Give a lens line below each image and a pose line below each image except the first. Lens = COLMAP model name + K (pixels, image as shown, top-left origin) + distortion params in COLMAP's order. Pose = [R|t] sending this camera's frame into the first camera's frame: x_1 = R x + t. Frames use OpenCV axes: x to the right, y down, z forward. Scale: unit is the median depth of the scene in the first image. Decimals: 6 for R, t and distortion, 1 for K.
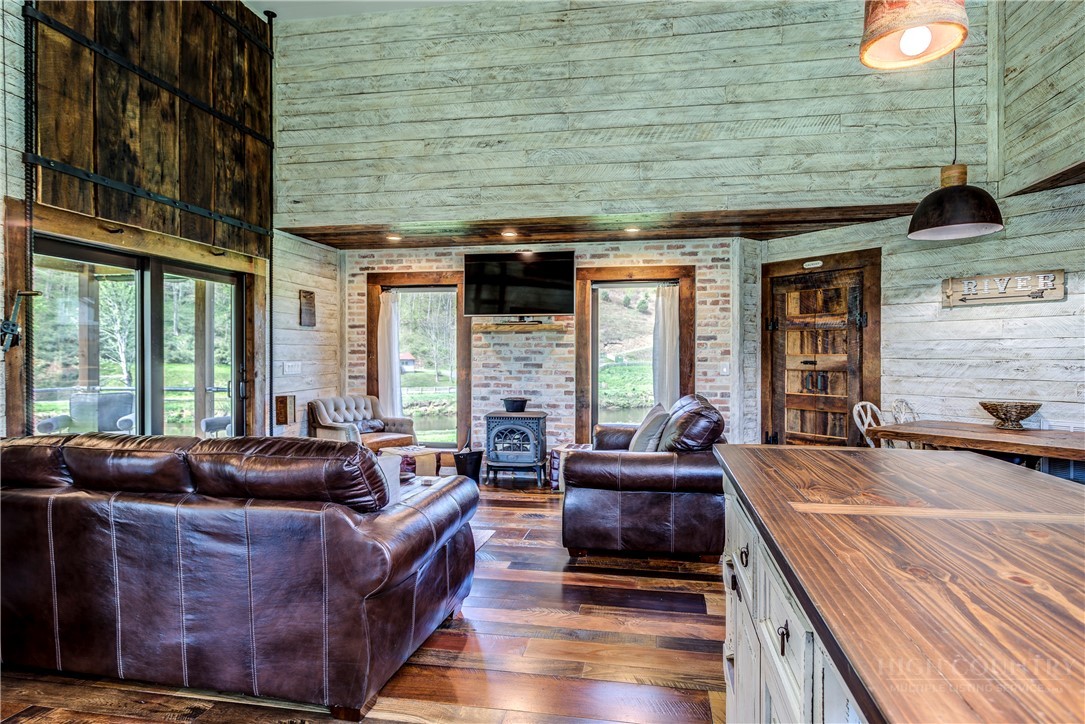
lens RADIAL K [[570.3, 0, 544.1], [0, 570.3, 355.7], [0, 0, 1]] dist [0.003552, 0.001586]
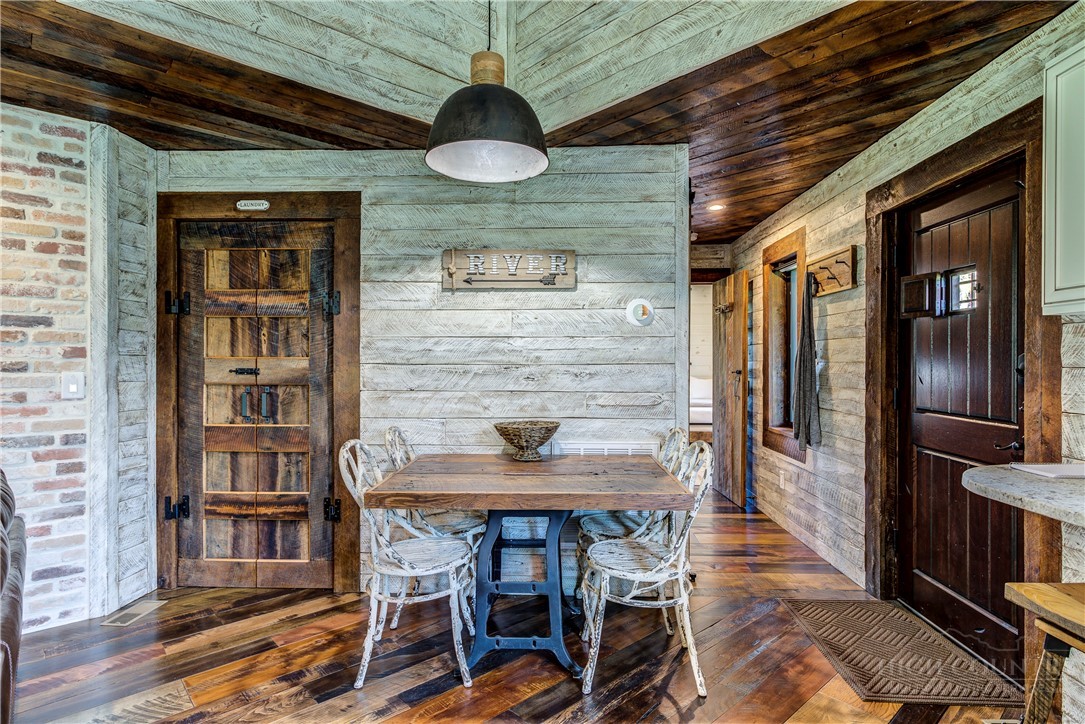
lens RADIAL K [[582.3, 0, 529.1], [0, 582.3, 361.7], [0, 0, 1]] dist [0.001997, 0.002484]
pose [[0.609270, 0.000328, 0.792963, 0.159516], [0.000136, 1.000000, -0.000519, 0.002266], [-0.792963, 0.000424, 0.609269, 0.387731]]
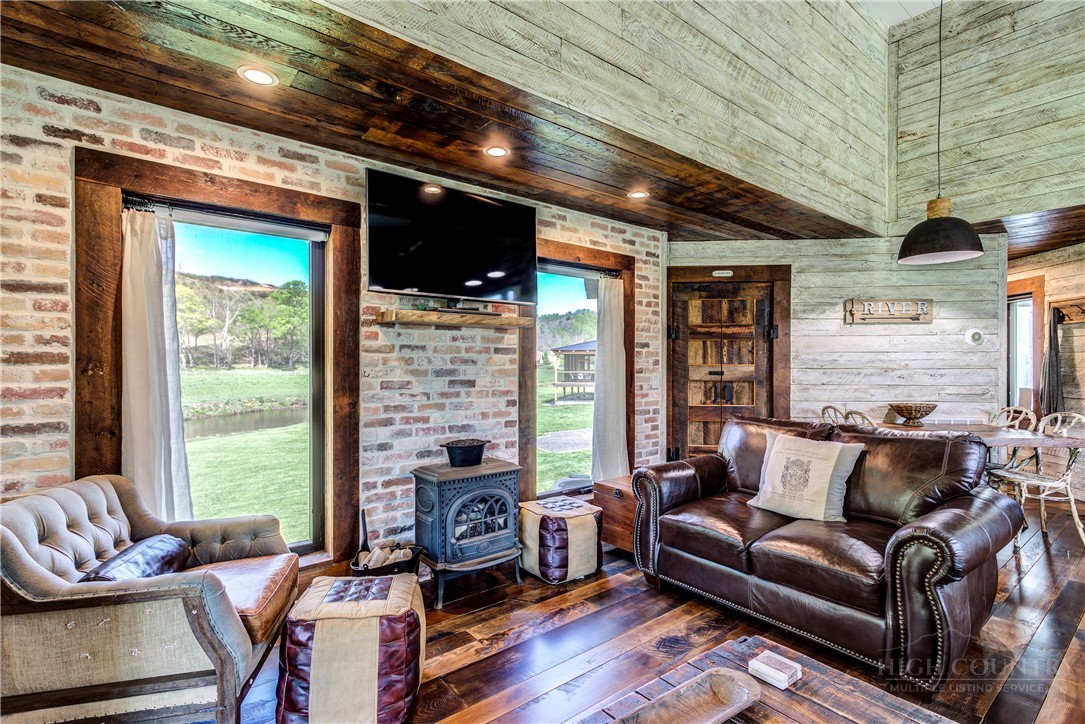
lens RADIAL K [[537.4, 0, 517.4], [0, 537.4, 363.8], [0, 0, 1]] dist [0.012188, 0.001493]
pose [[0.656976, 0.000413, 0.753911, -0.441397], [0.001213, 0.999998, -0.001604, -0.002710], [-0.753910, 0.001969, 0.656974, 0.625565]]
